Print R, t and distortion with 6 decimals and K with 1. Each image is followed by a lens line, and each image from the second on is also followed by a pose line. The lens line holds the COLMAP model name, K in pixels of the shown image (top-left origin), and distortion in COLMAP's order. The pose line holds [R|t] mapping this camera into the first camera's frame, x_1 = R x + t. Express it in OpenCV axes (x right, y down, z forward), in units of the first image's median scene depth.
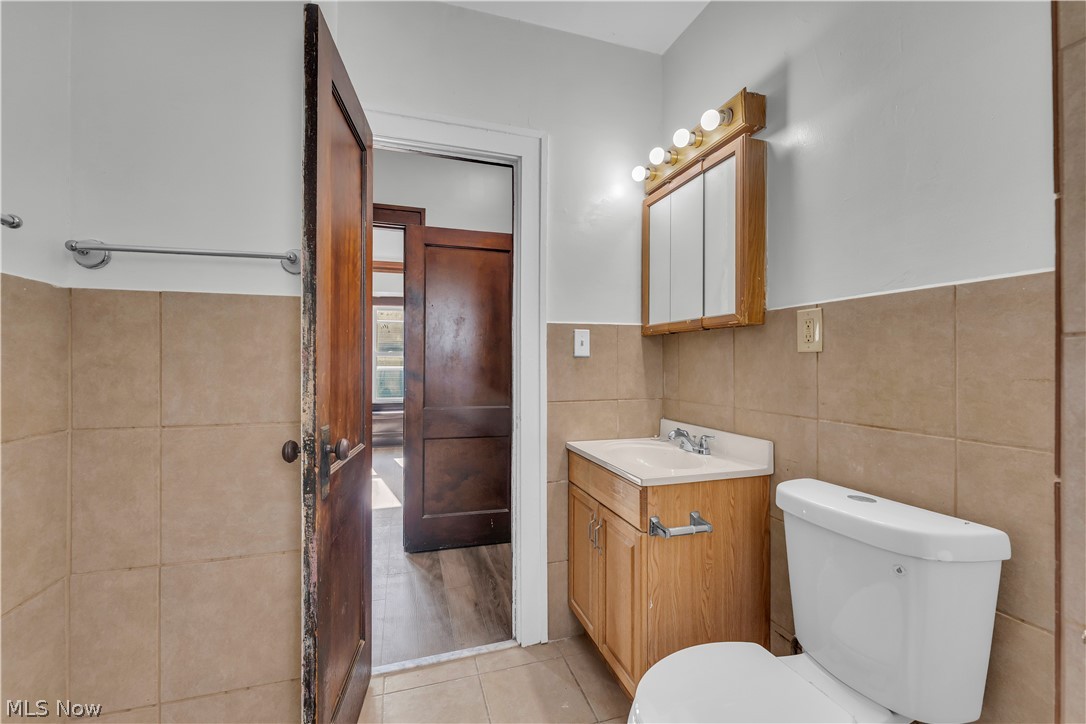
lens RADIAL K [[466.1, 0, 543.0], [0, 466.1, 362.0], [0, 0, 1]] dist [0.000812, 0.000114]
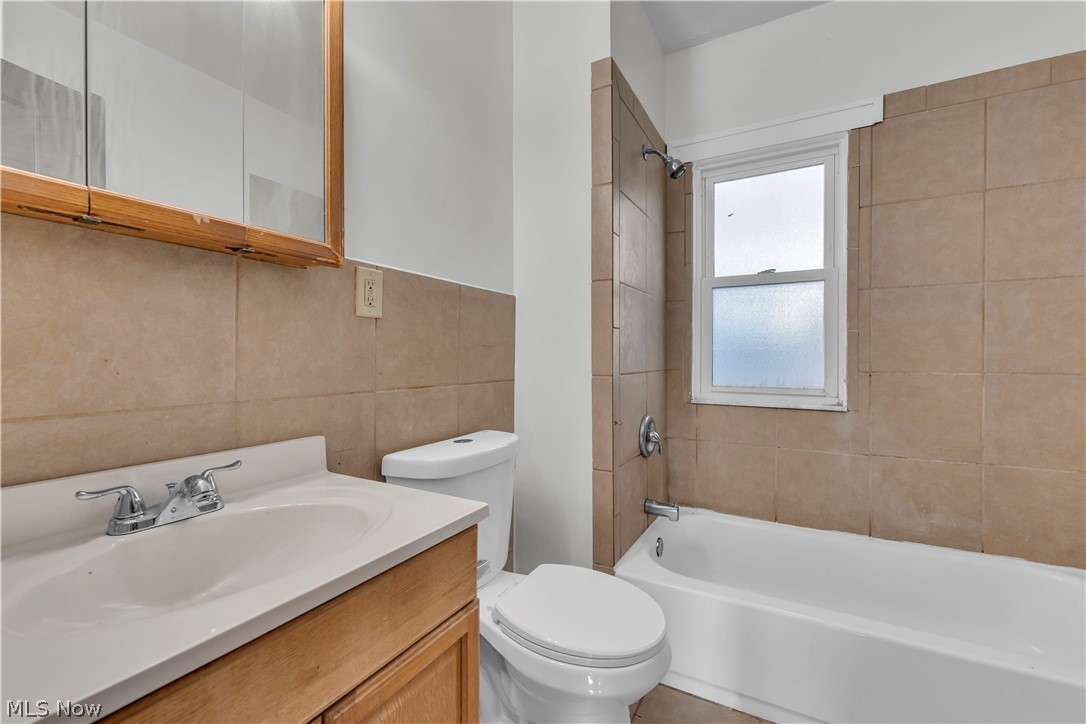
lens RADIAL K [[466.1, 0, 543.0], [0, 466.1, 362.0], [0, 0, 1]] dist [0.000812, 0.000114]
pose [[-0.695305, -0.008713, 0.718662, -0.303511], [-0.001788, 0.999944, 0.010392, 0.055672], [-0.718713, 0.005941, -0.695282, 1.417214]]
